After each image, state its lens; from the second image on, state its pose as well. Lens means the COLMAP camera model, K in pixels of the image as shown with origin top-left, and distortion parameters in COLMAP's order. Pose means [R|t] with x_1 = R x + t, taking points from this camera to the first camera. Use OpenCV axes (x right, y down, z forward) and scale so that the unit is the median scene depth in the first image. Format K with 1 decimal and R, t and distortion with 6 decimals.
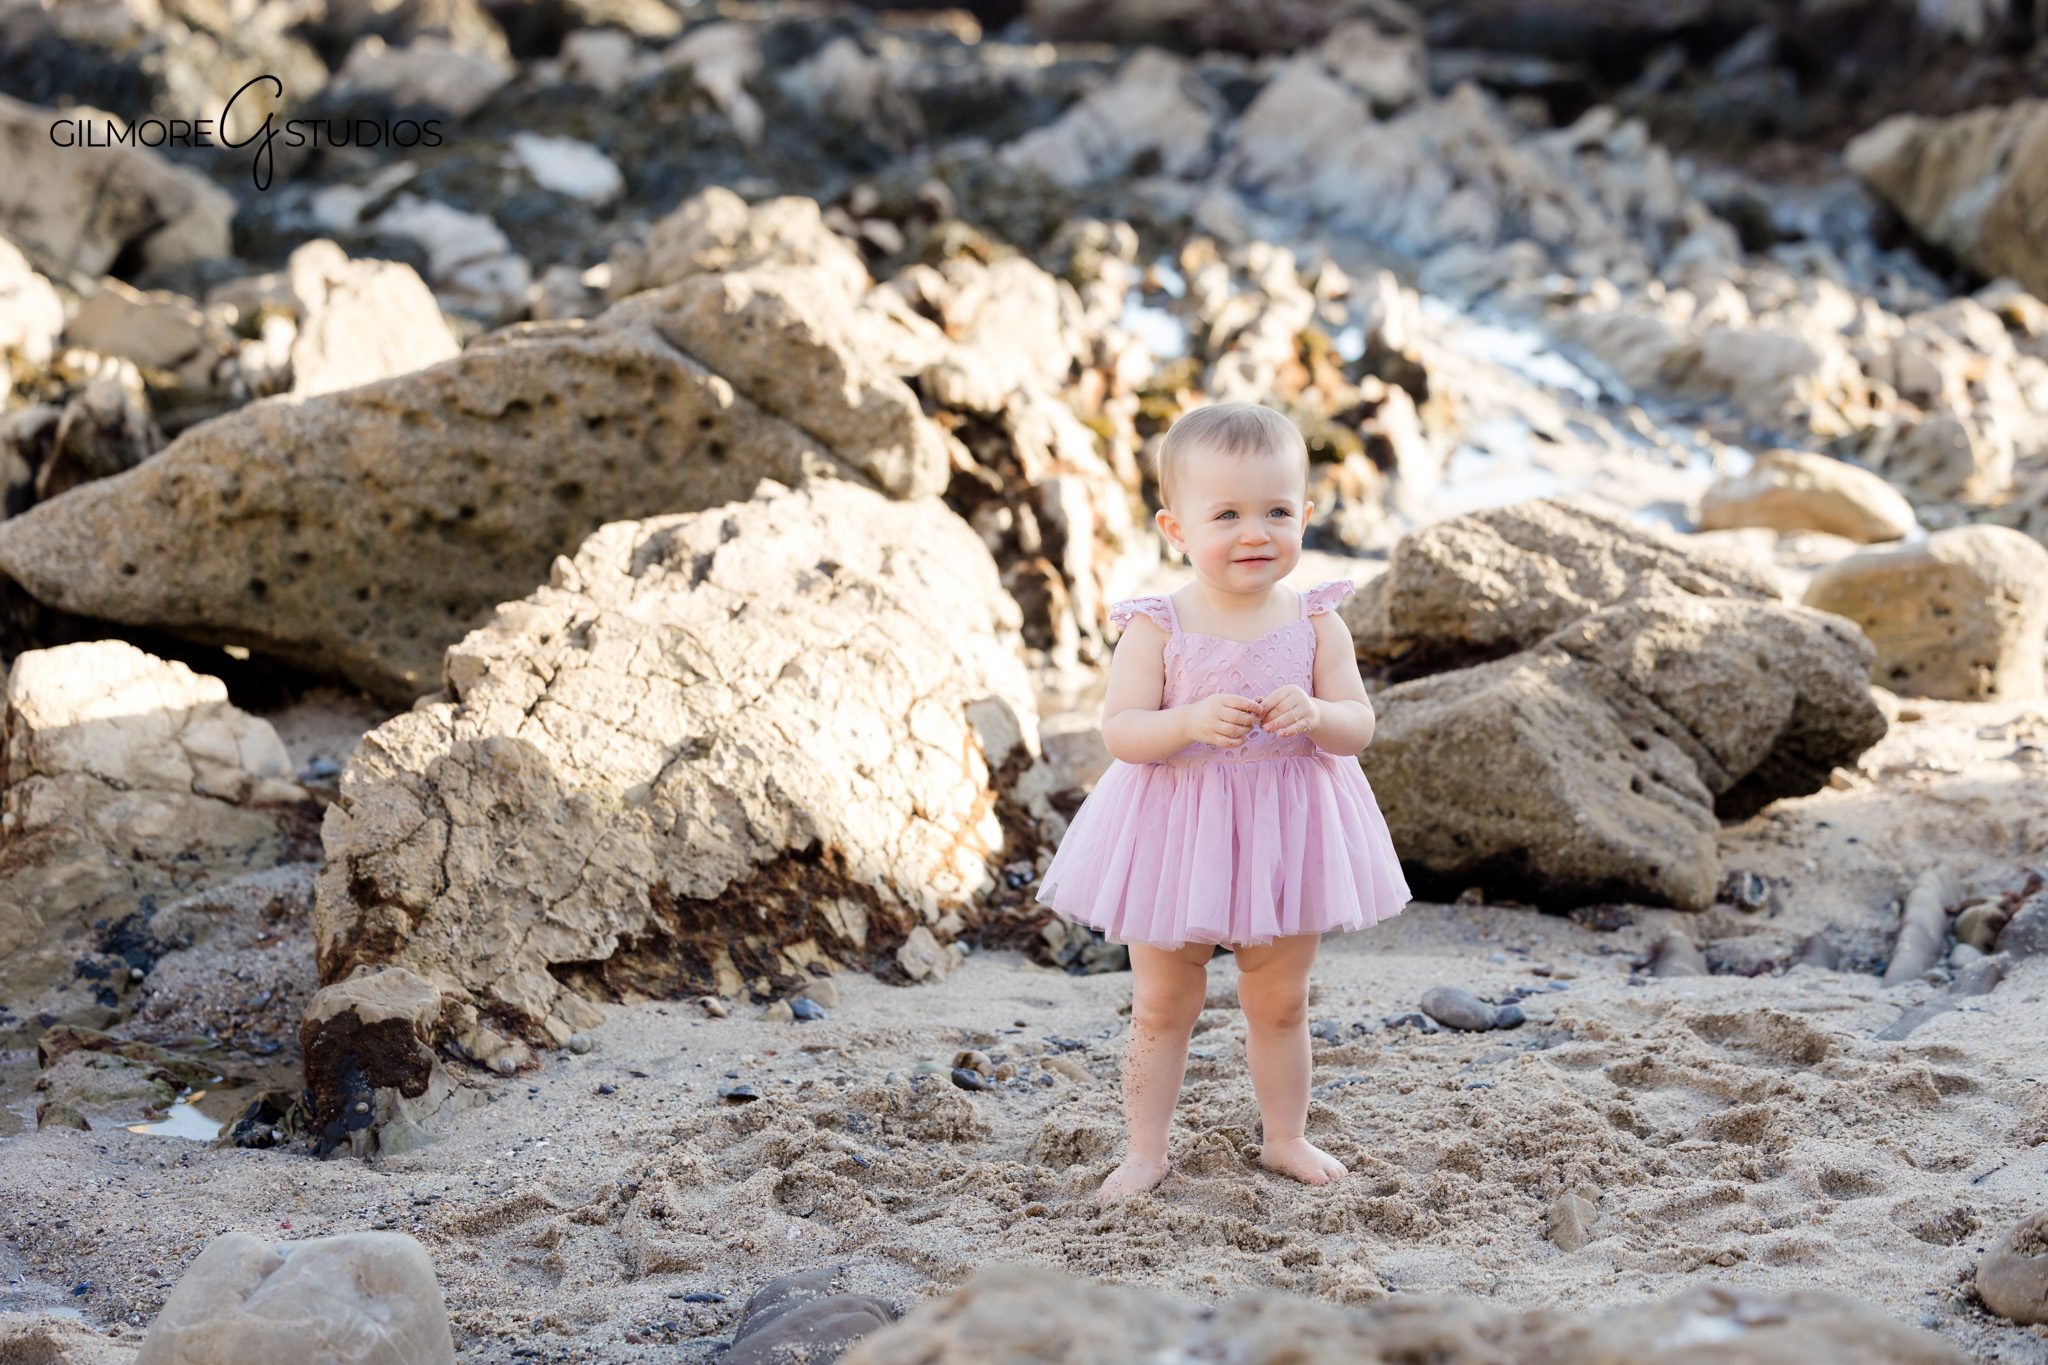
lens RADIAL K [[5487.7, 0, 993.6], [0, 5487.7, 765.9], [0, 0, 1]] dist [0.002398, 0.000000]
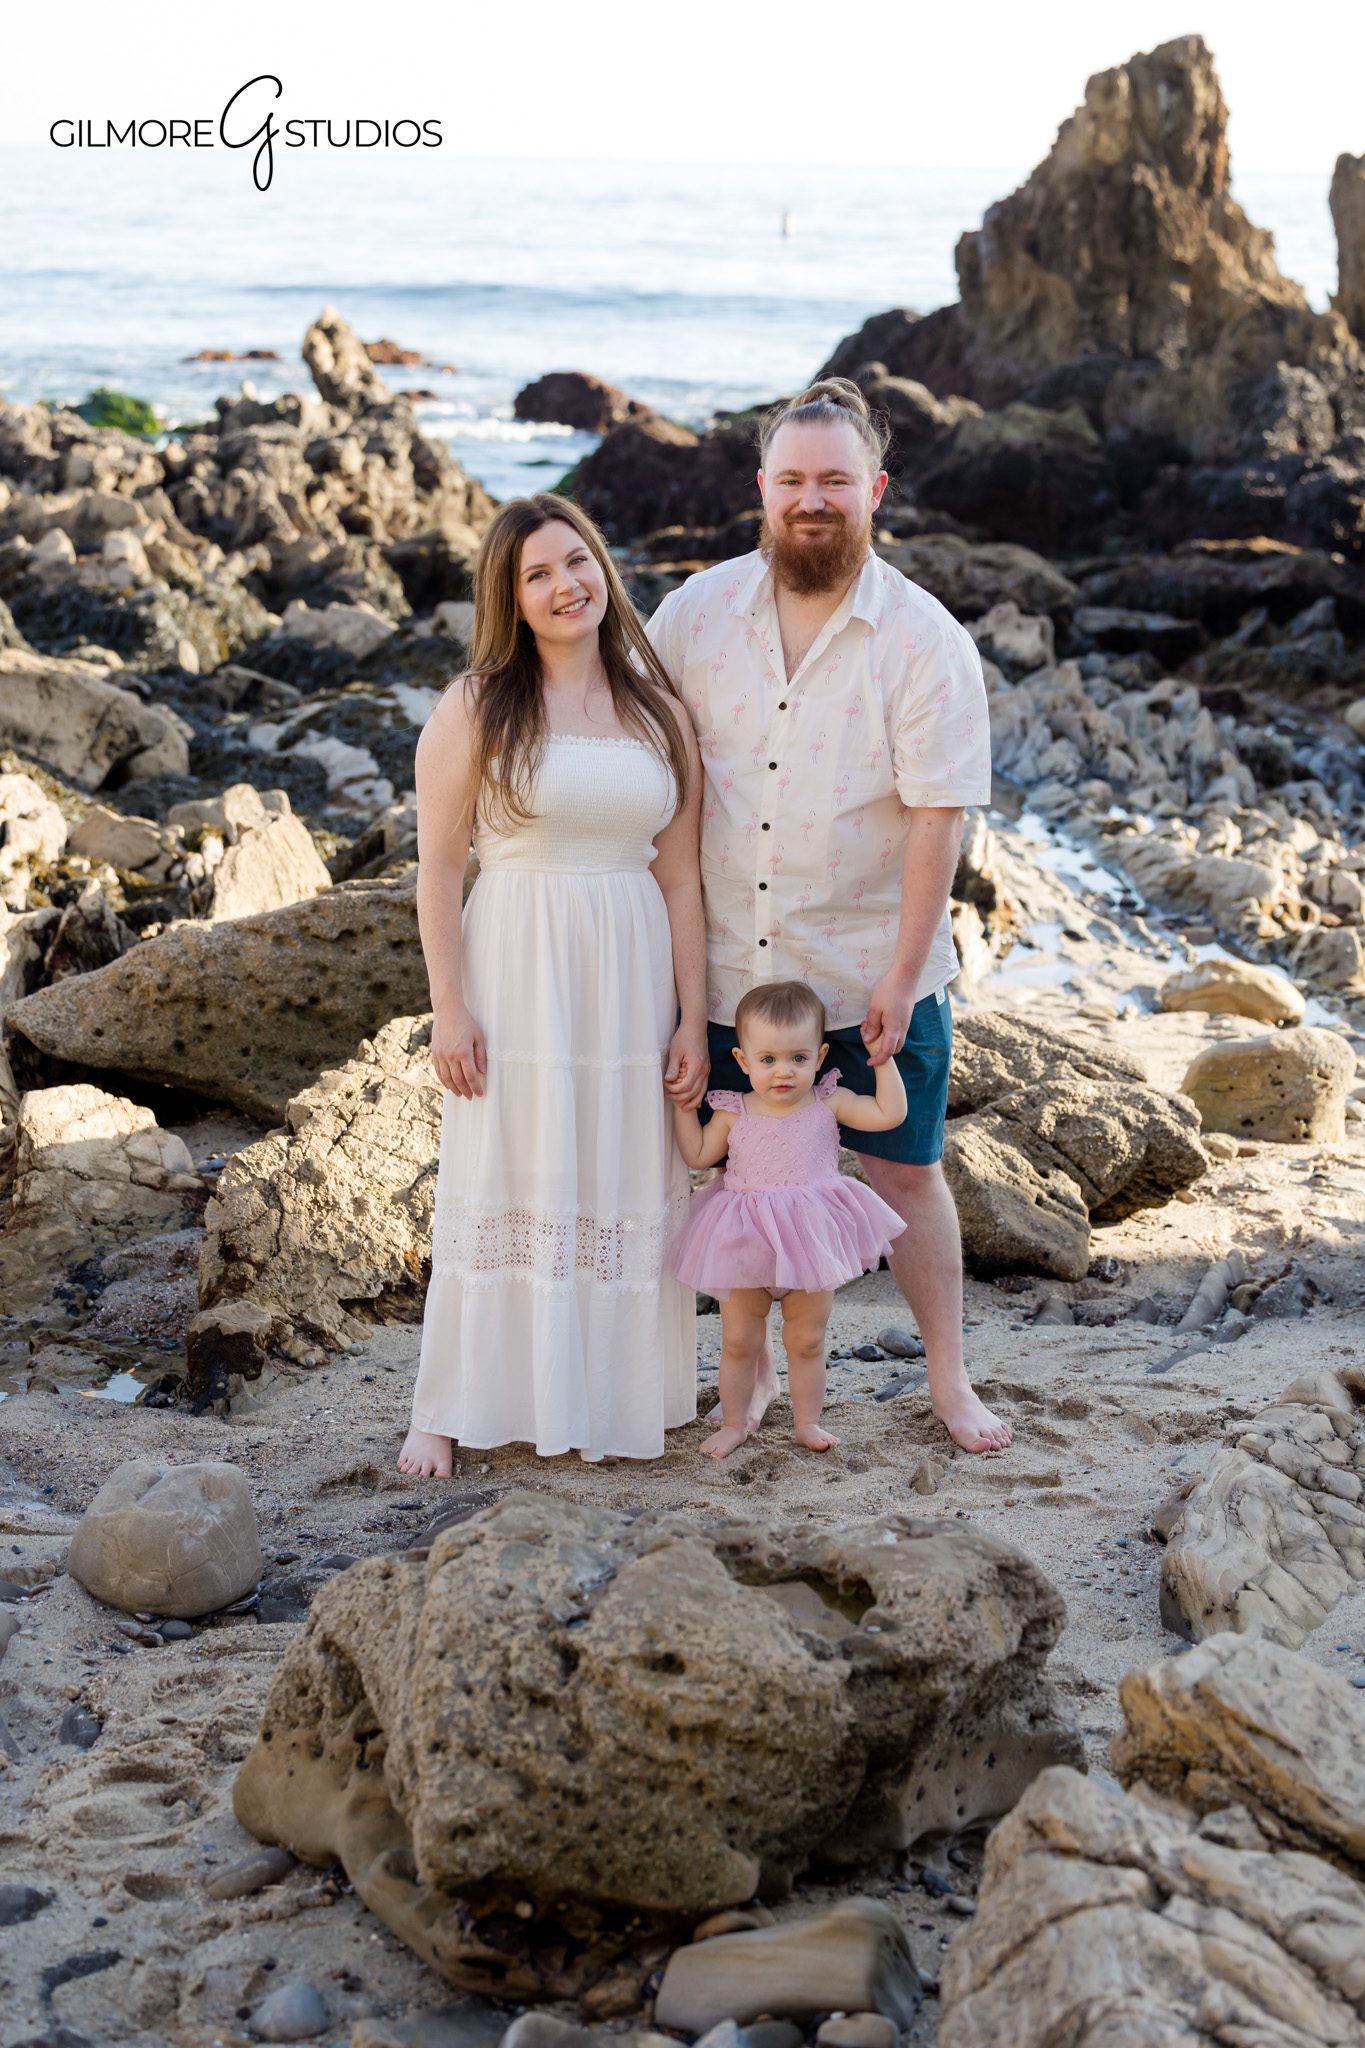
lens RADIAL K [[4335.4, 0, 592.9], [0, 4335.4, 1130.7], [0, 0, 1]] dist [-0.007557, 0.000000]
pose [[0.998407, 0.026159, -0.049982, 0.050758], [-0.025710, 0.999623, 0.009600, -0.025256], [0.050215, -0.008299, 0.998704, -0.252985]]
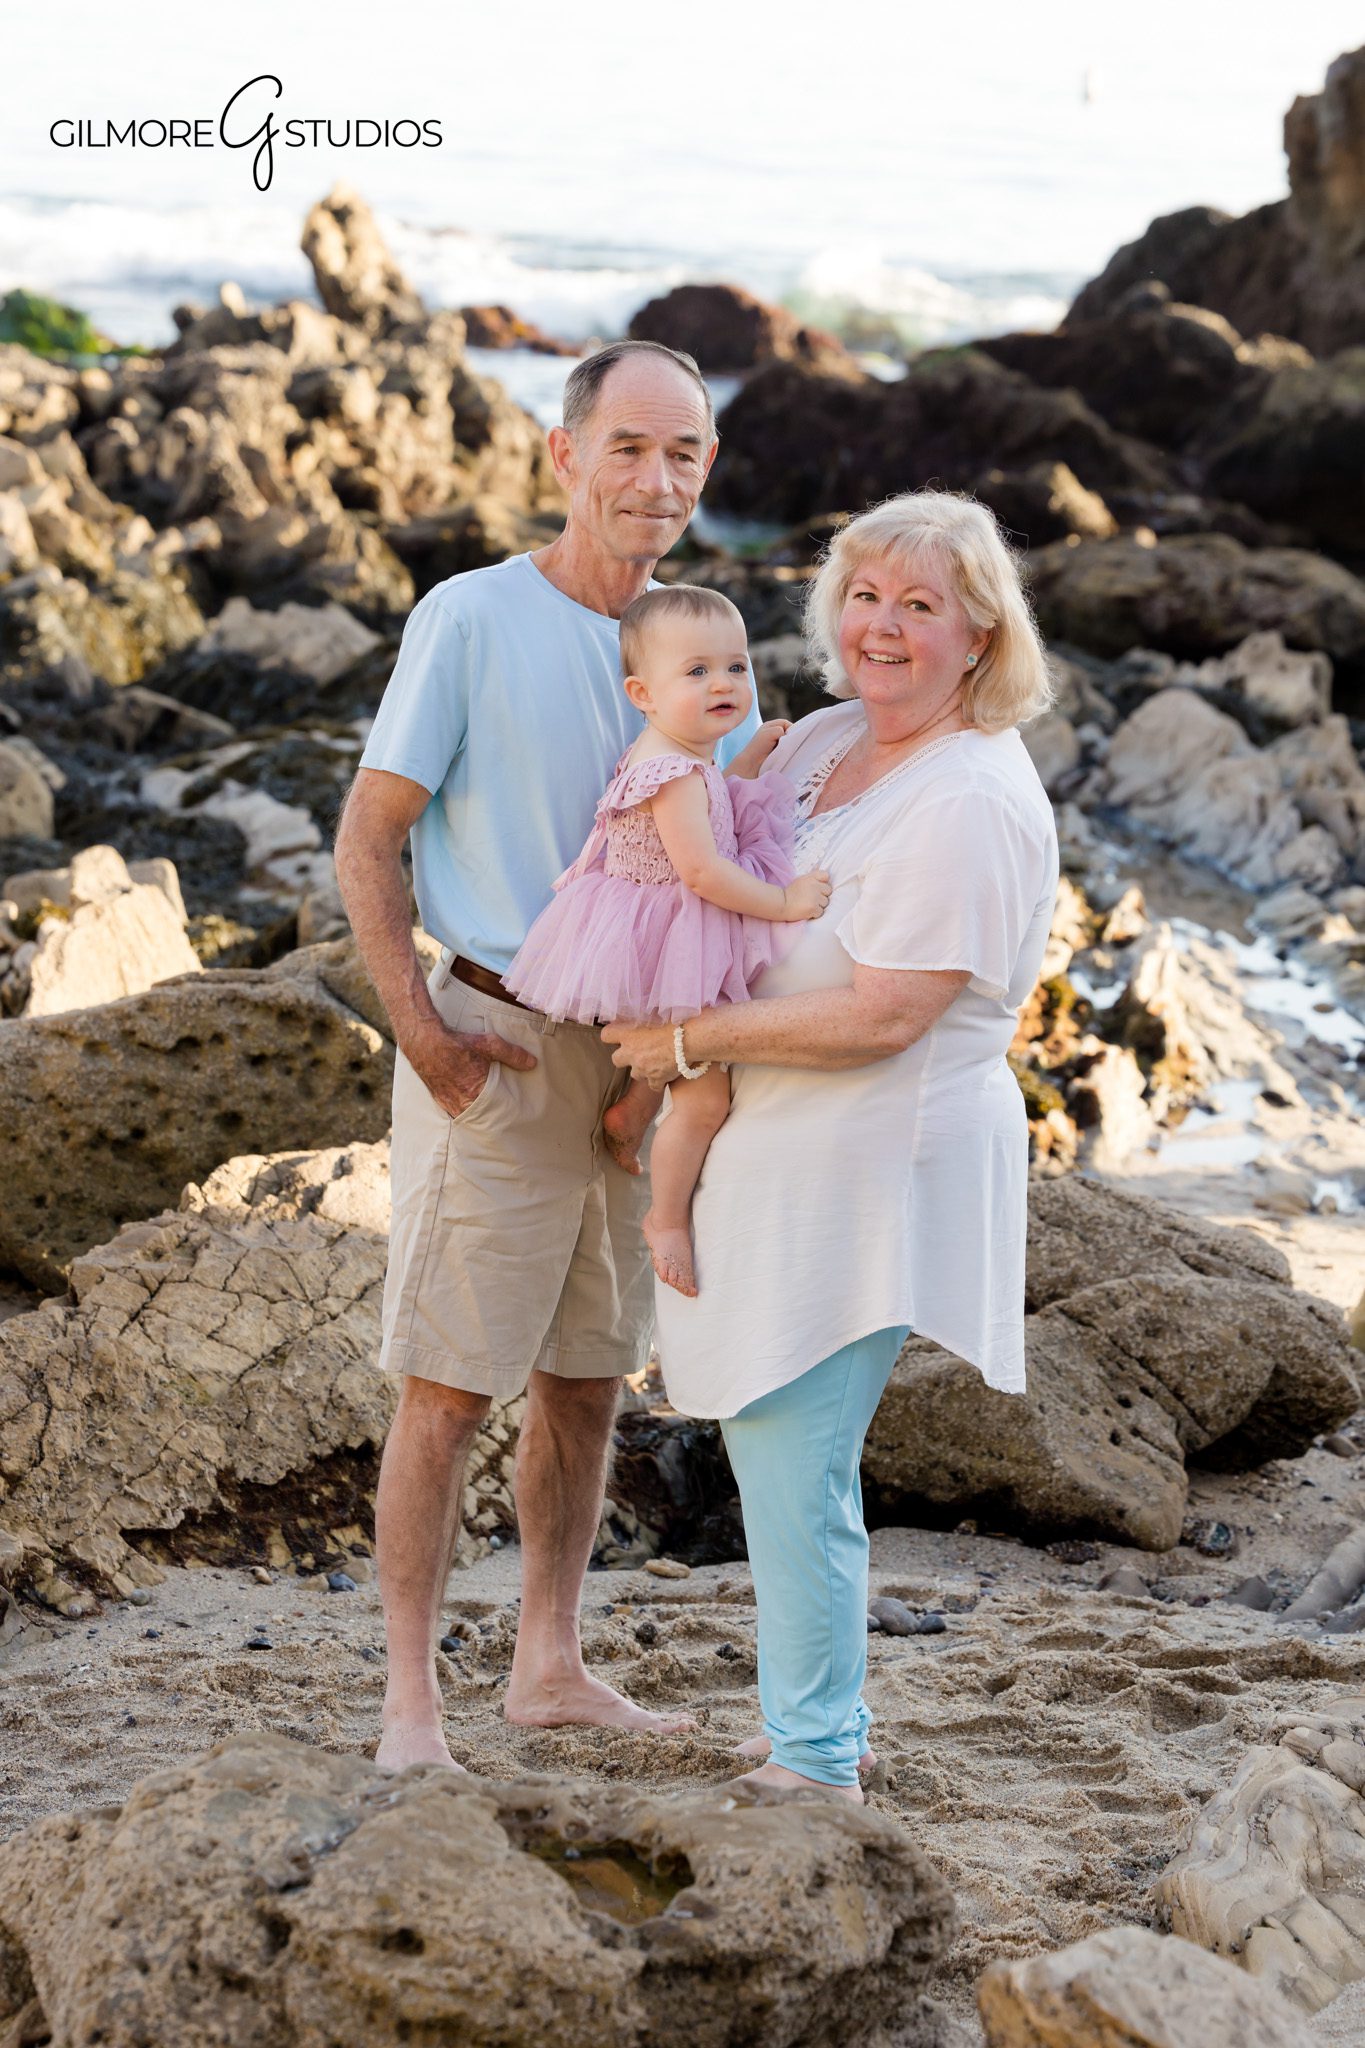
lens RADIAL K [[6594.8, 0, 553.4], [0, 6594.8, 1164.9], [0, 0, 1]] dist [-0.039722, 0.000000]
pose [[0.994809, 0.057213, -0.084158, 0.112991], [-0.059859, 0.997778, -0.029254, -0.005932], [0.082298, 0.034140, 0.996023, -0.372606]]
